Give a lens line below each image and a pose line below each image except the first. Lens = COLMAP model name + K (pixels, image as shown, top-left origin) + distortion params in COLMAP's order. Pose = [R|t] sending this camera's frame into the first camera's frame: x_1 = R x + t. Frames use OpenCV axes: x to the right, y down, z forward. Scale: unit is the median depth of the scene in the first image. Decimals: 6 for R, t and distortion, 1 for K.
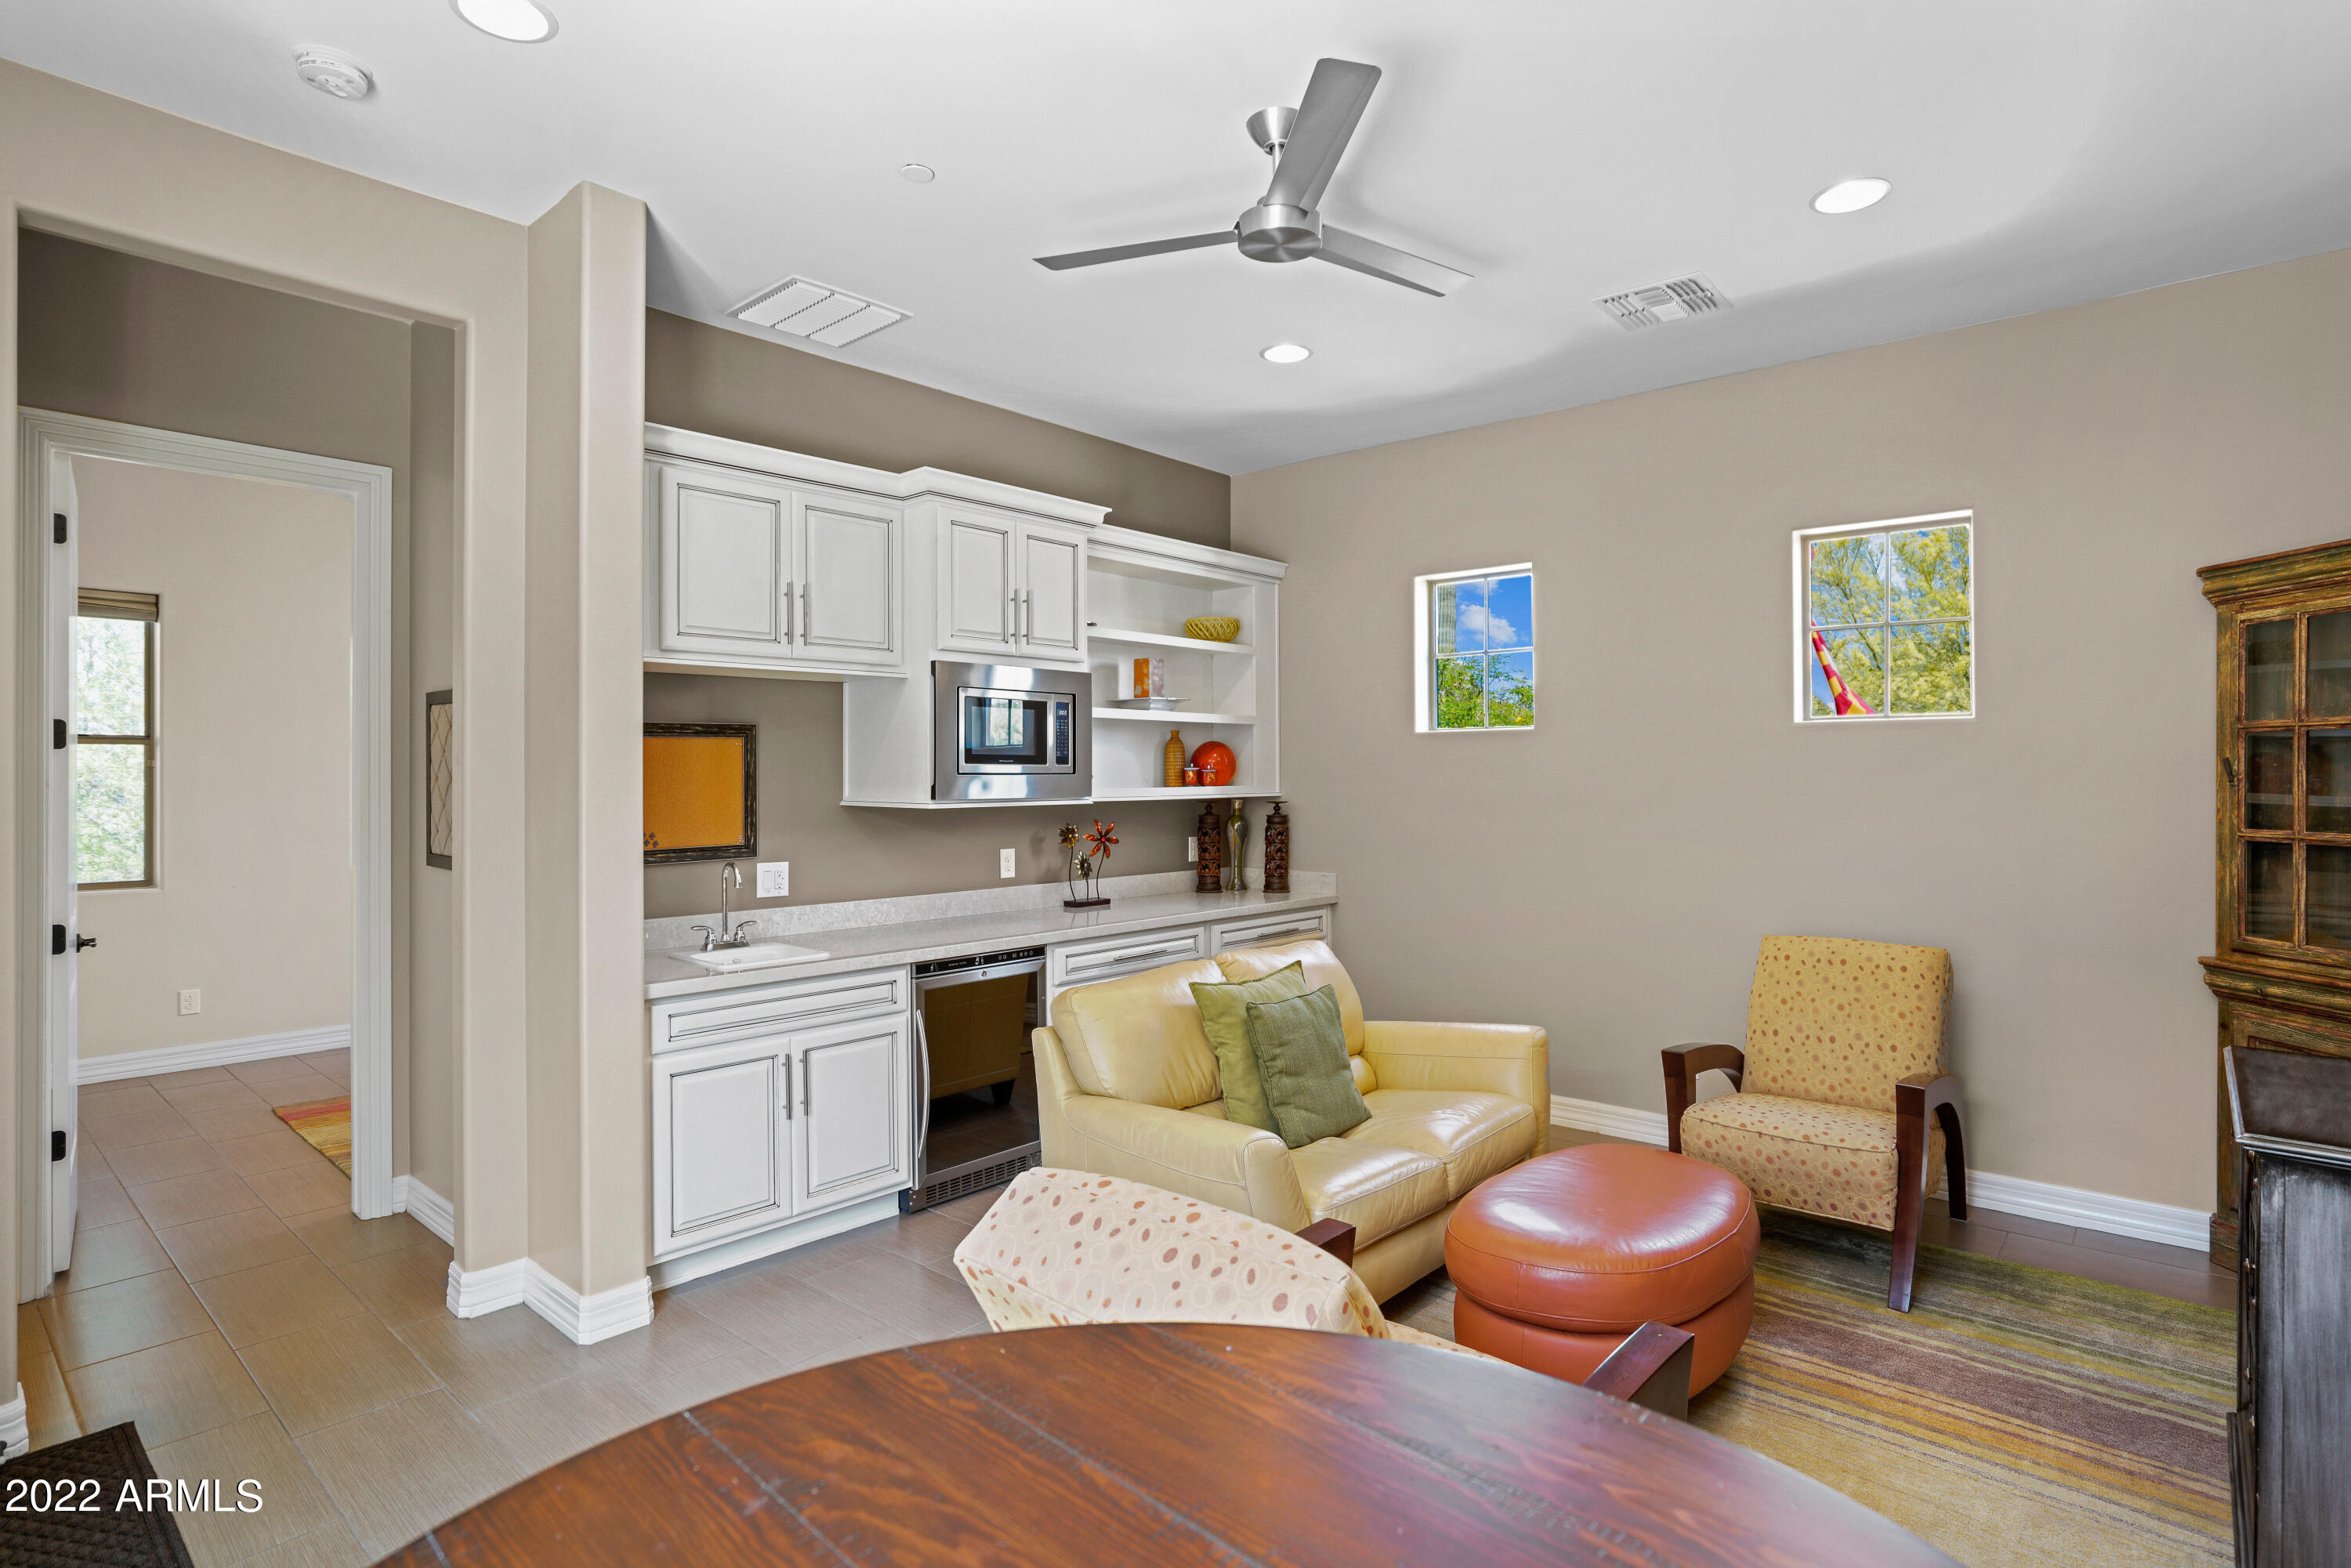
lens RADIAL K [[1201.7, 0, 1181.6], [0, 1201.7, 780.9], [0, 0, 1]] dist [-0.001410, 0.000731]
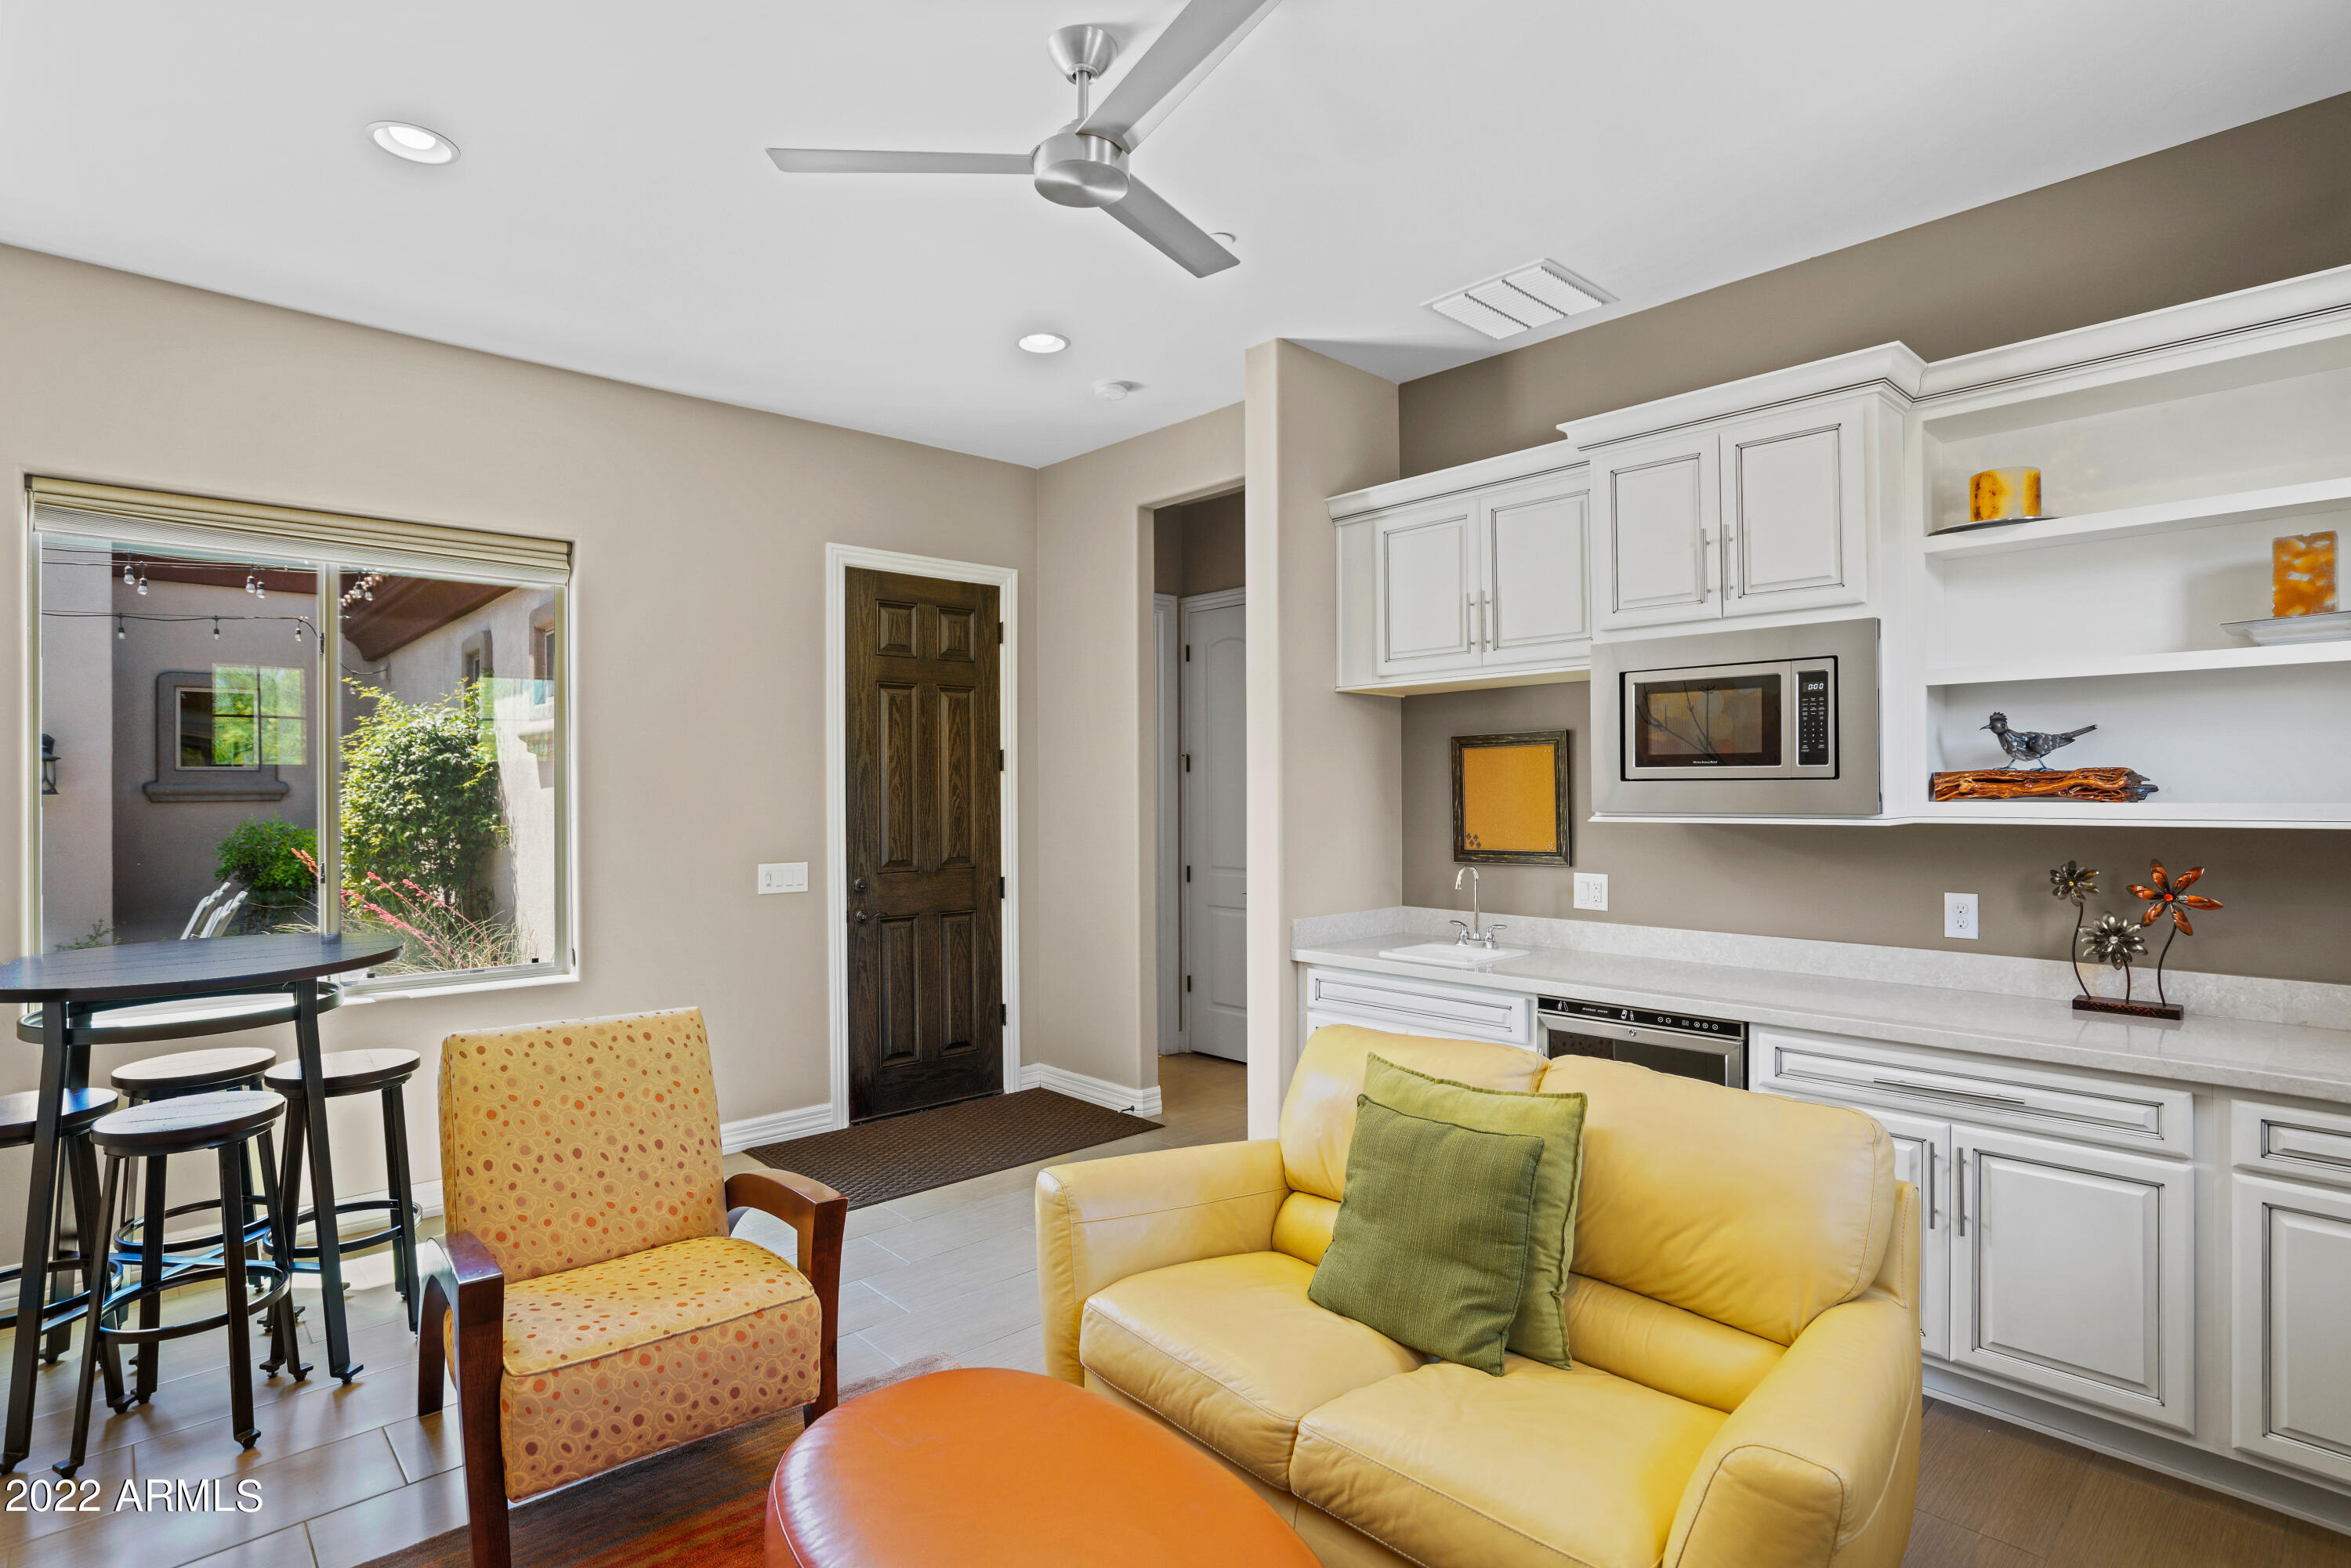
lens RADIAL K [[1201.7, 0, 1193.8], [0, 1201.7, 780.9], [0, 0, 1]] dist [-0.001410, 0.000731]
pose [[-0.078034, -0.002281, -0.996948, 0.596127], [-0.000187, 0.999997, -0.002273, -0.003037], [0.996951, 0.000009, -0.078034, 0.716123]]
